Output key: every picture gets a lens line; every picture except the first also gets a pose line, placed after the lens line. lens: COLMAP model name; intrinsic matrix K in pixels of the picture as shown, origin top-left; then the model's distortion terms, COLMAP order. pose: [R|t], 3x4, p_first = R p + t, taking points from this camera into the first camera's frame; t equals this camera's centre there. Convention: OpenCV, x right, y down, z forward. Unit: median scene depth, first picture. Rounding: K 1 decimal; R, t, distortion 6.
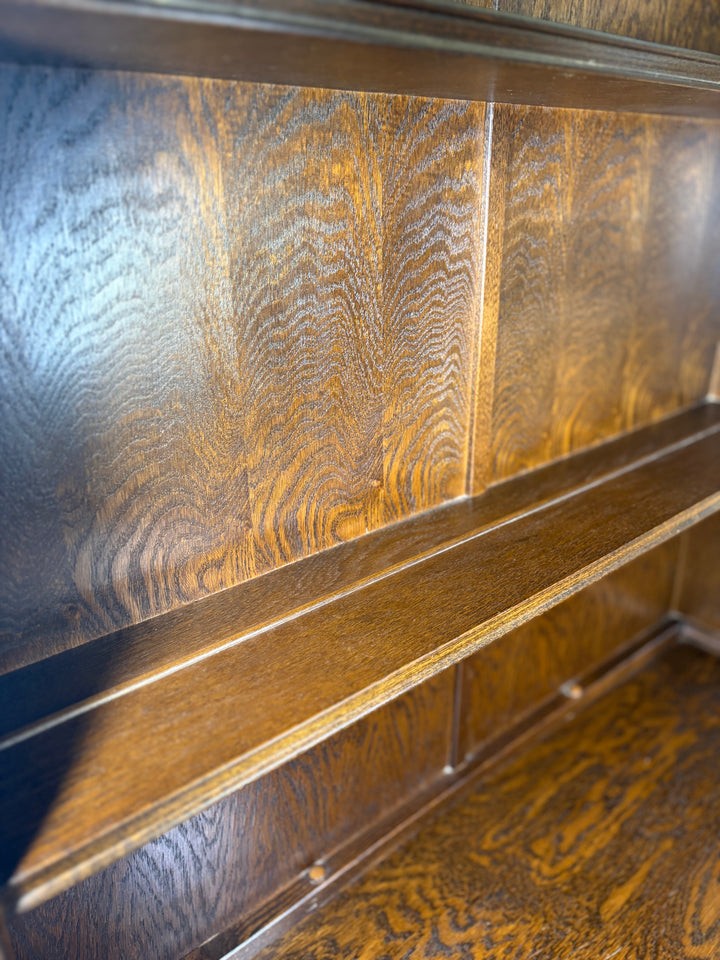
lens RADIAL K [[747.2, 0, 360.0], [0, 747.2, 480.0], [0, 0, 1]] dist [-0.002655, -0.034184]
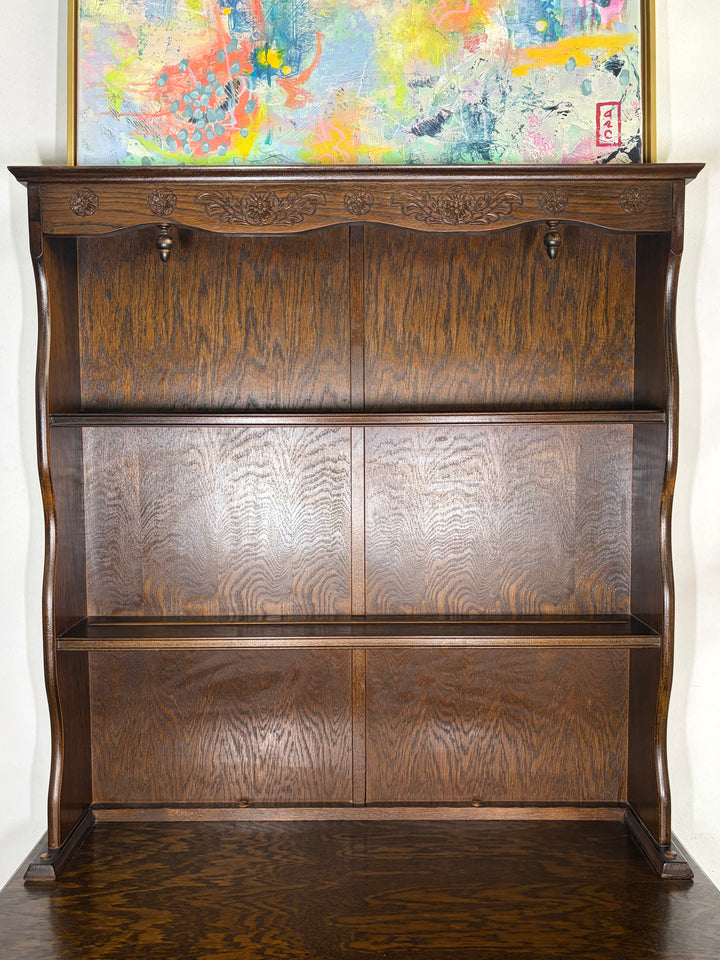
lens RADIAL K [[853.3, 0, 359.8], [0, 853.3, 486.5], [0, 0, 1]] dist [0.006584, 0.004652]
pose [[0.759161, 0.048521, -0.649092, 1.762137], [-0.249279, 0.942862, -0.221069, 0.213467], [0.601277, 0.329632, 0.727879, -0.754617]]
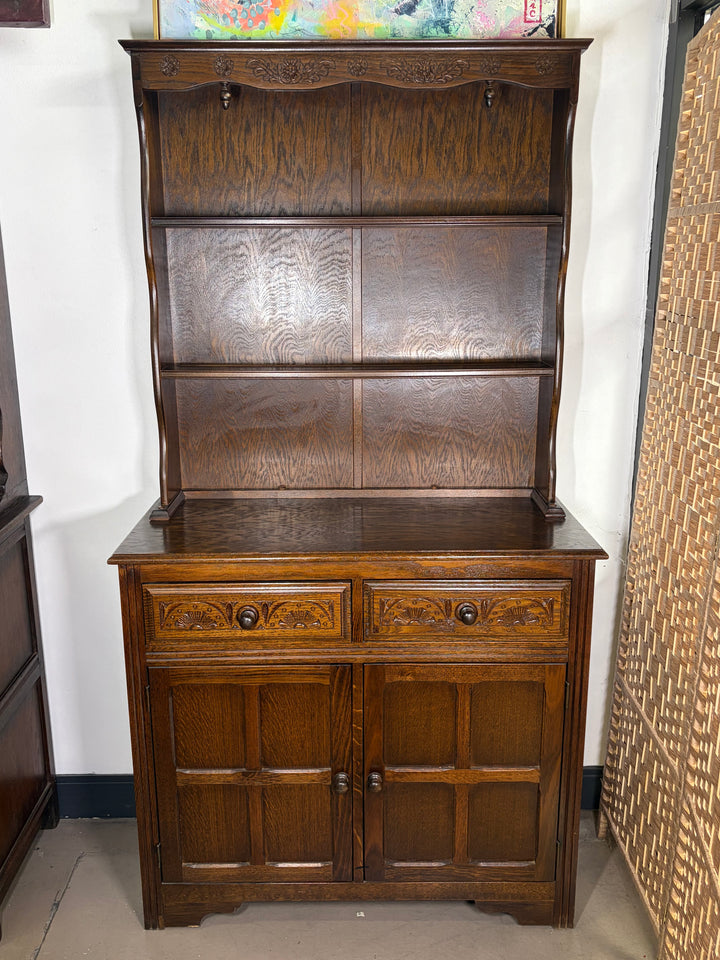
lens RADIAL K [[853.3, 0, 359.8], [0, 853.3, 486.5], [0, 0, 1]] dist [0.006584, 0.004652]
pose [[0.764258, 0.167912, -0.622668, 2.545452], [-0.247064, 0.968080, -0.042187, 0.686431], [0.595709, 0.186080, 0.781348, -1.584360]]
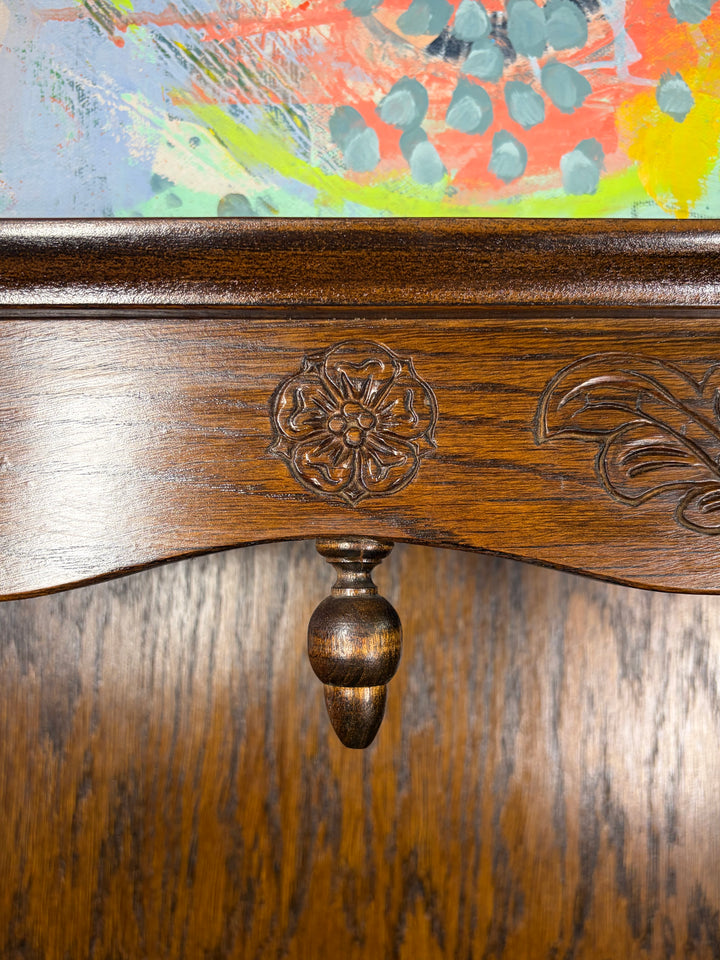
lens RADIAL K [[853.3, 0, 359.8], [0, 853.3, 486.5], [0, 0, 1]] dist [0.006584, 0.004652]
pose [[0.762133, -0.032819, -0.646588, 0.221576], [-0.252819, 0.904332, -0.343899, -0.645504], [0.596016, 0.425567, 0.680924, 0.024464]]
